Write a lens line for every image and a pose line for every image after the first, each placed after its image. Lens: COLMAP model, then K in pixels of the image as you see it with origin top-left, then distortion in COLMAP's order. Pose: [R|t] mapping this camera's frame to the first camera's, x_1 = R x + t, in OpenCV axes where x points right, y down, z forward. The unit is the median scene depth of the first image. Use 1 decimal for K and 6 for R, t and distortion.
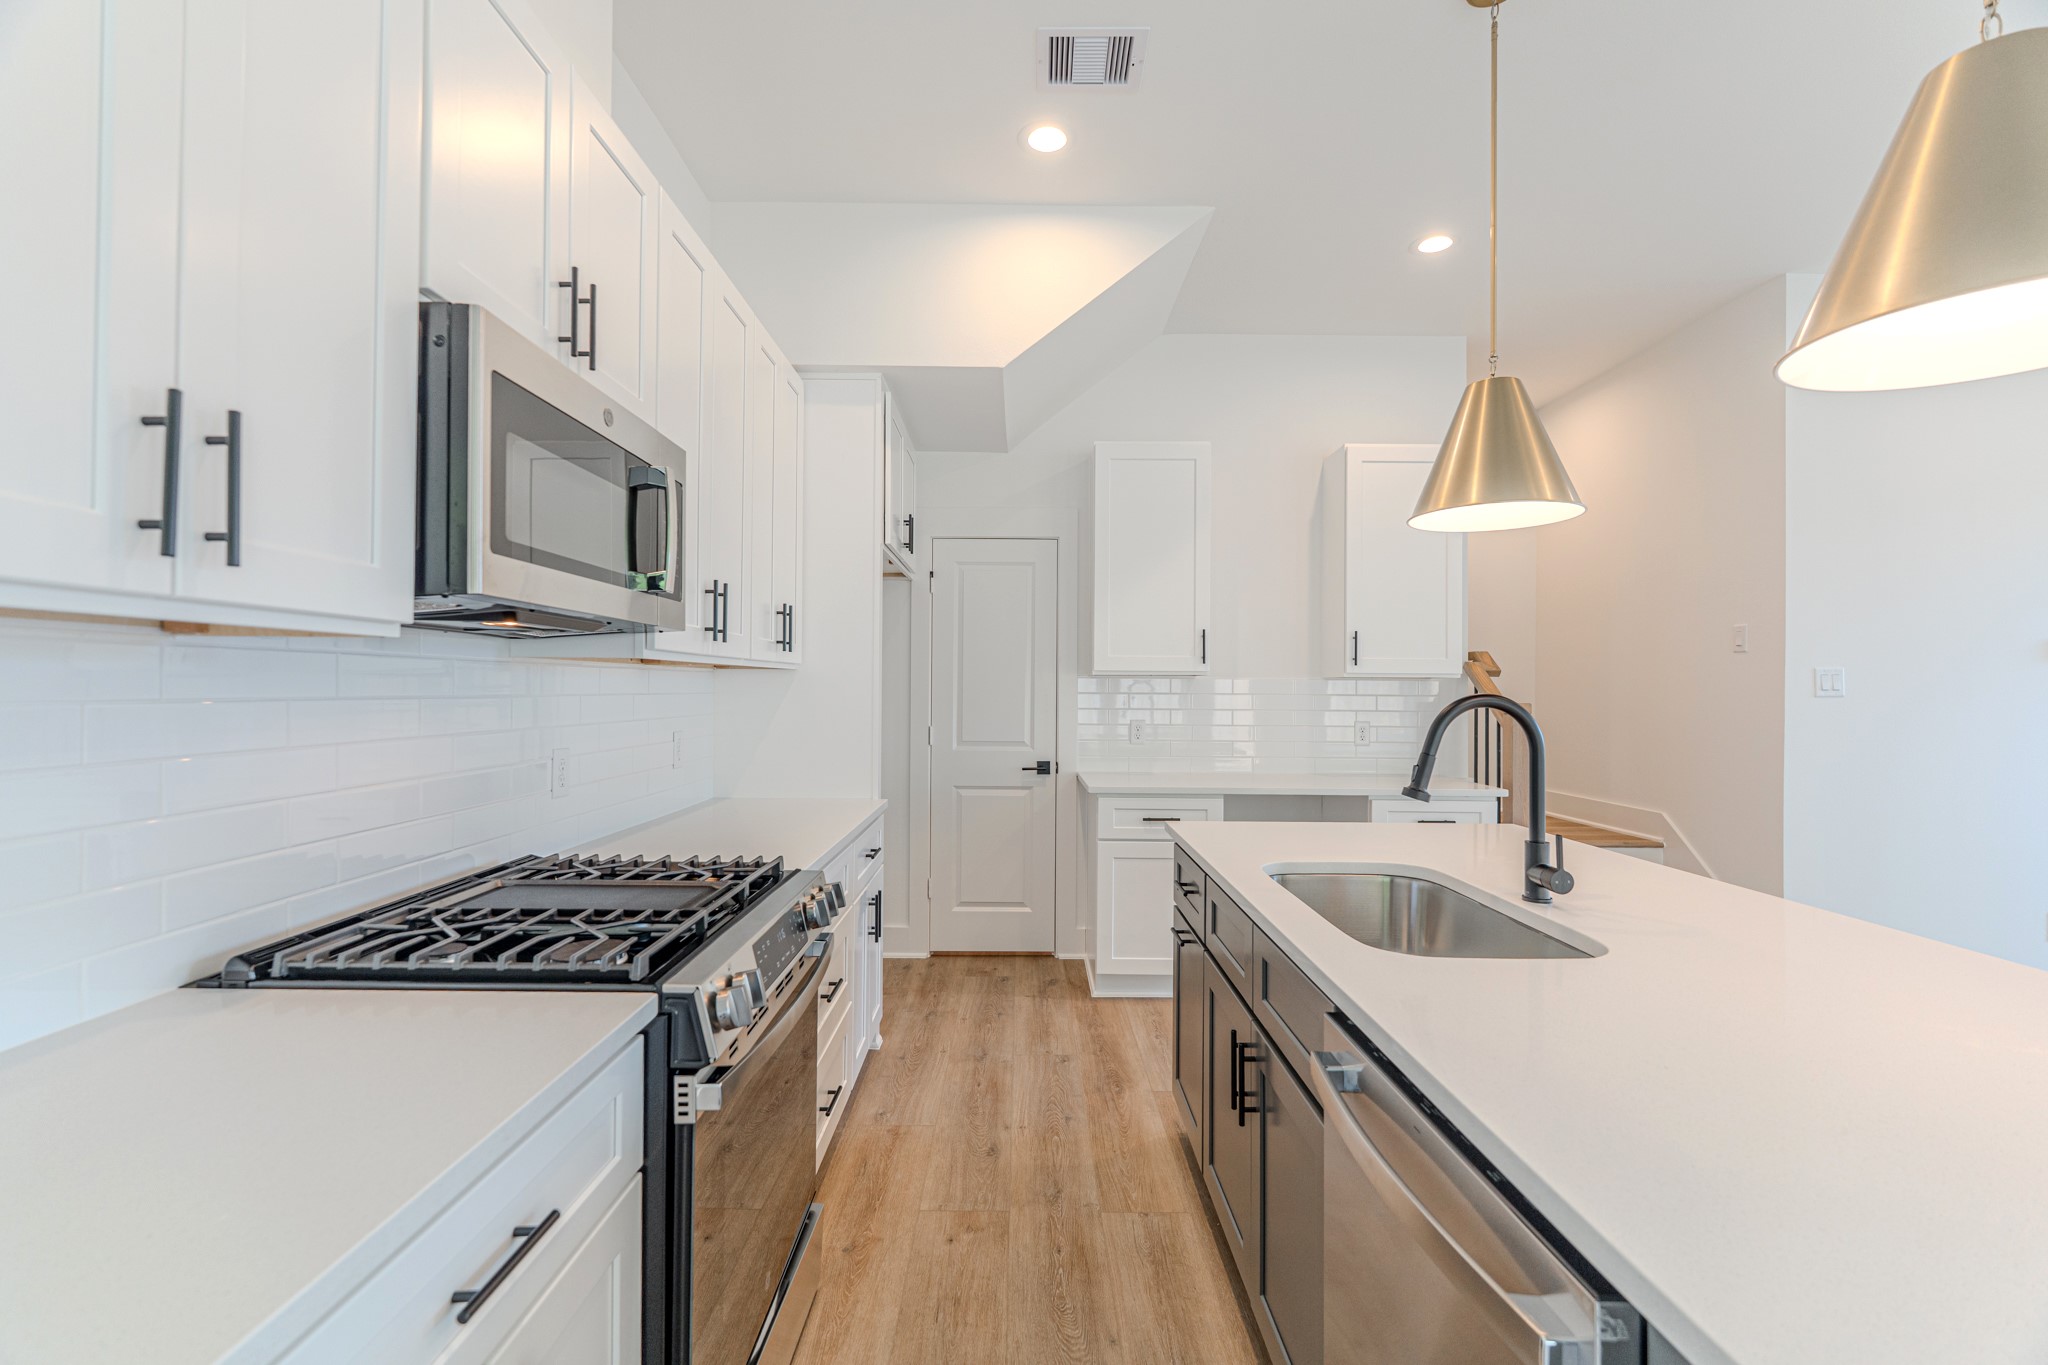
lens RADIAL K [[914.7, 0, 1024.0], [0, 914.7, 682.5], [0, 0, 1]] dist [-0.002640, -0.000516]
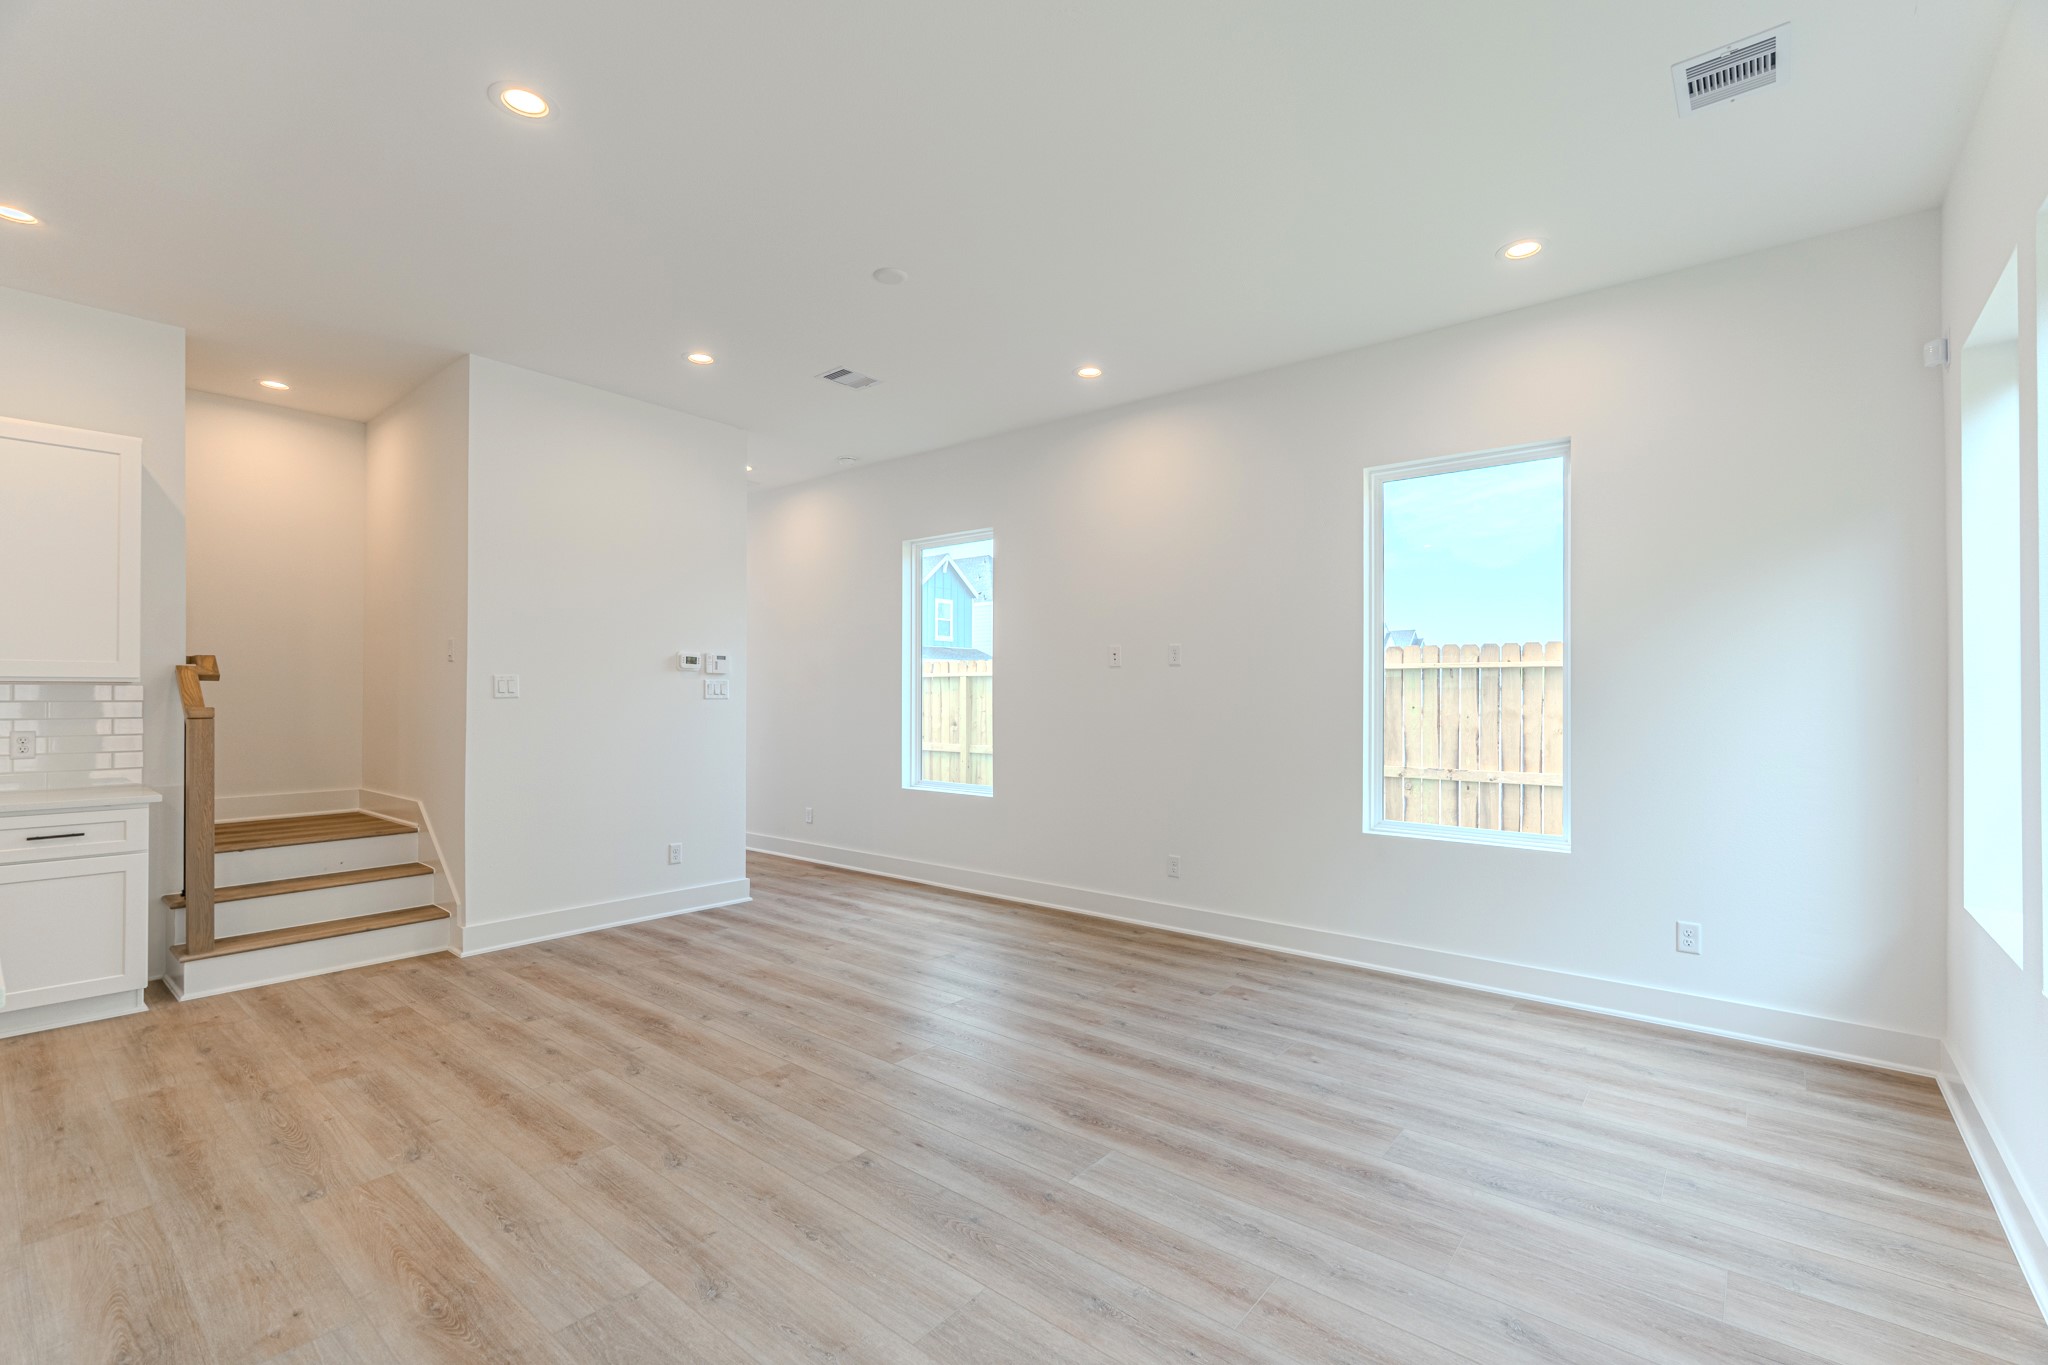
lens RADIAL K [[914.7, 0, 1024.0], [0, 914.7, 682.5], [0, 0, 1]] dist [-0.002640, -0.000516]
pose [[0.647474, 0.004264, 0.762076, 0.371742], [0.001668, 0.999974, -0.007012, 0.004187], [-0.762086, 0.005811, 0.647450, -0.355987]]
